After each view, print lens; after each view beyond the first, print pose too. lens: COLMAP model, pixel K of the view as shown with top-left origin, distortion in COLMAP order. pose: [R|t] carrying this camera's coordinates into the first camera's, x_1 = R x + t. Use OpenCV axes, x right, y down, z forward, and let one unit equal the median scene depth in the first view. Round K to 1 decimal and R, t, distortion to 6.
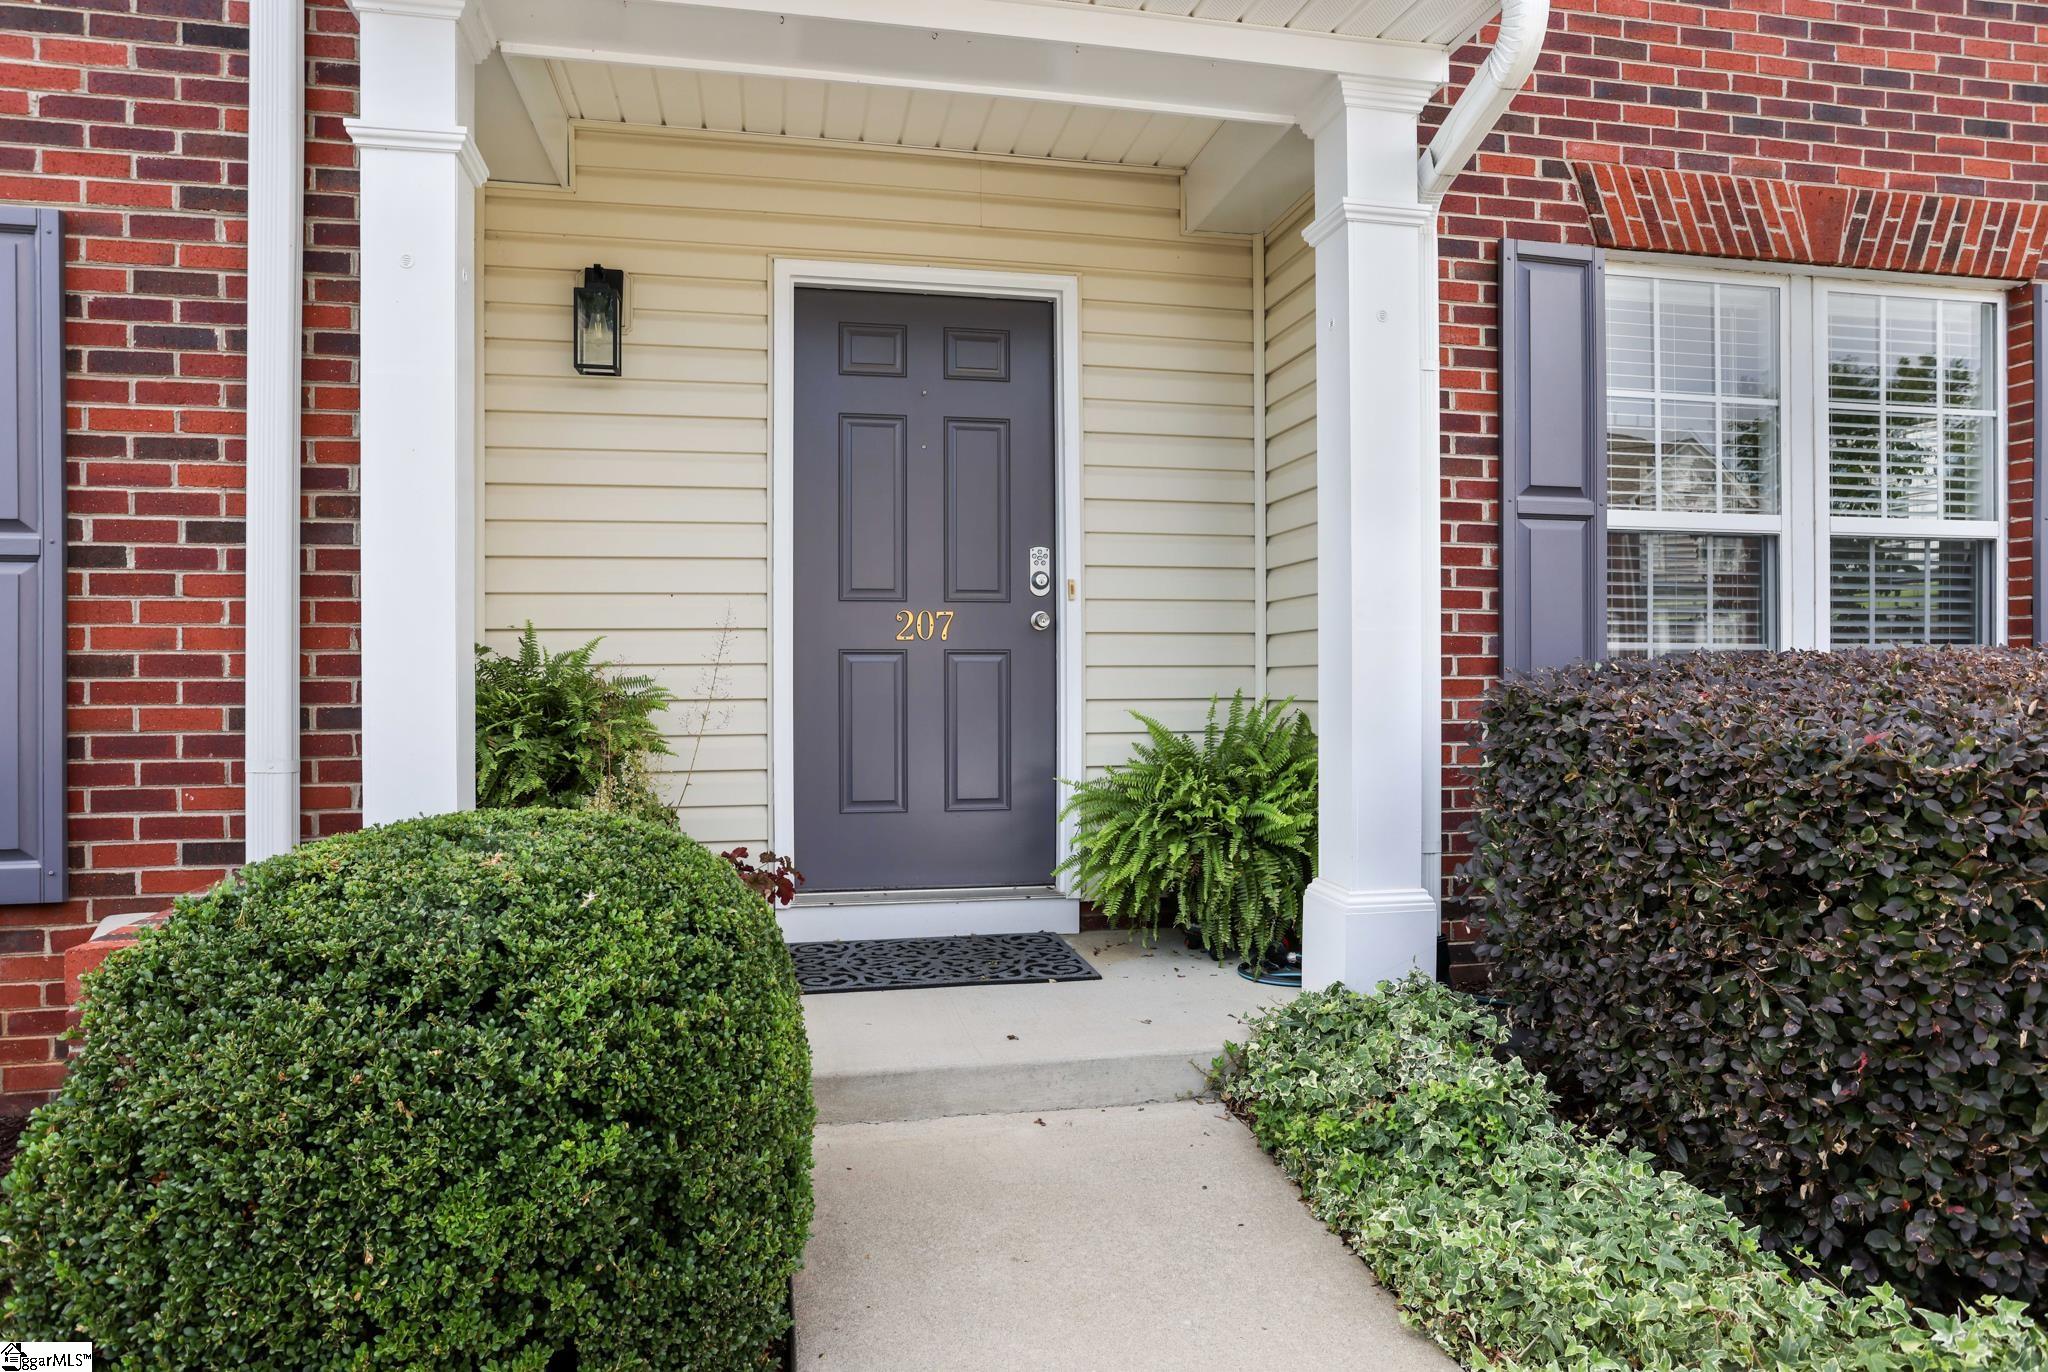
lens RADIAL K [[1347.0, 0, 1024.0], [0, 1347.0, 686.0], [0, 0, 1]] dist [0.001039, -0.001205]
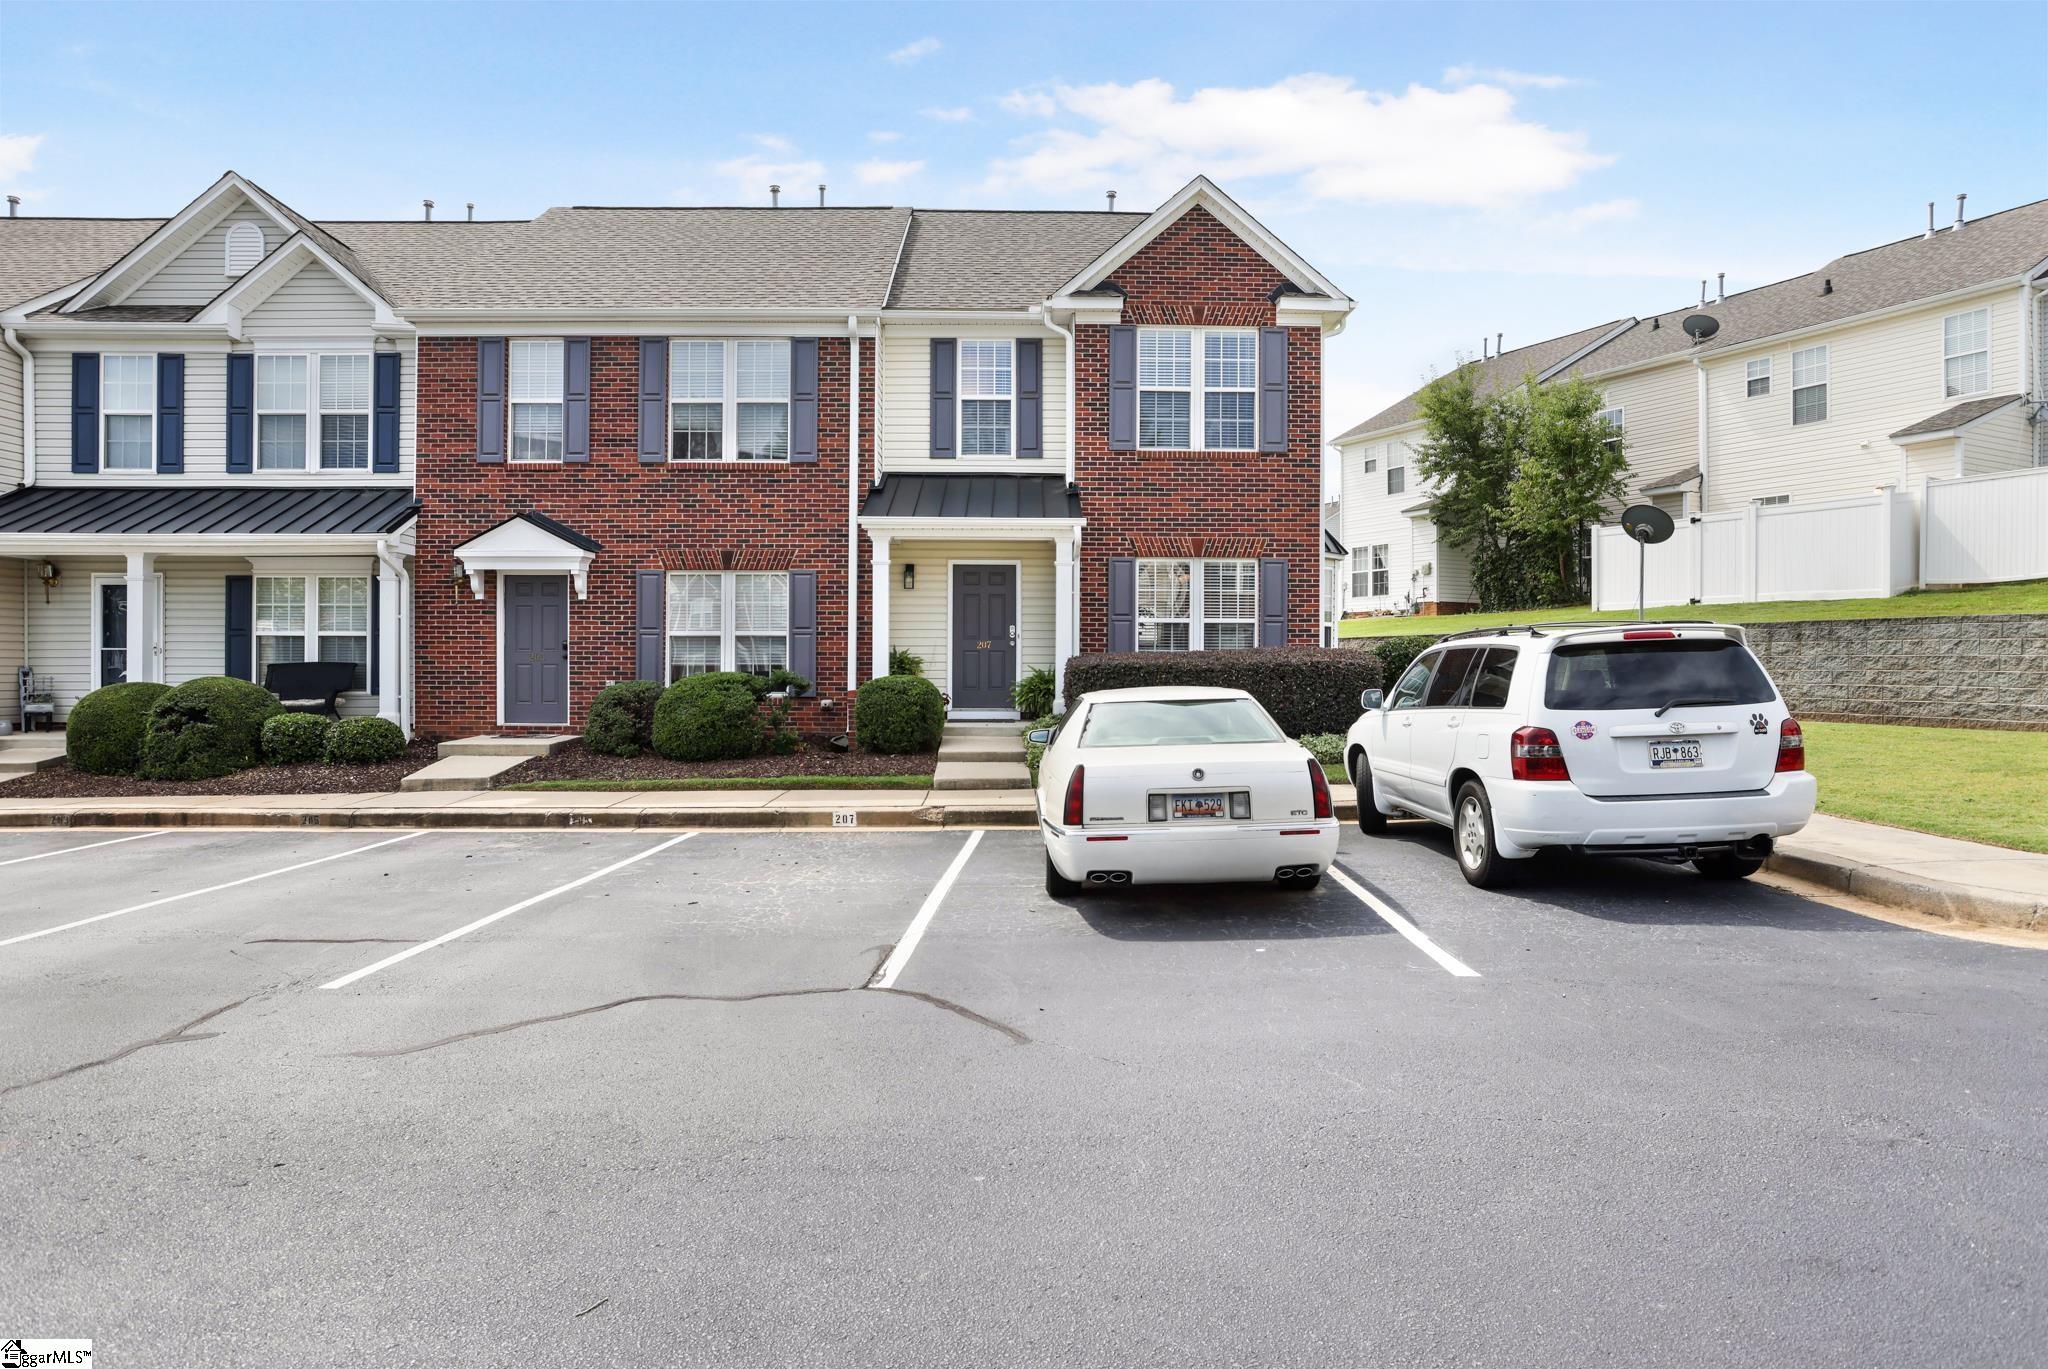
lens RADIAL K [[1123.6, 0, 1024.0], [0, 1123.6, 684.5], [0, 0, 1]] dist [0.001506, 0.000420]
pose [[0.986818, 0.007808, -0.161642, 0.615160], [-0.008255, 0.999964, -0.002096, 0.084578], [0.161620, 0.003403, 0.986847, -2.416216]]
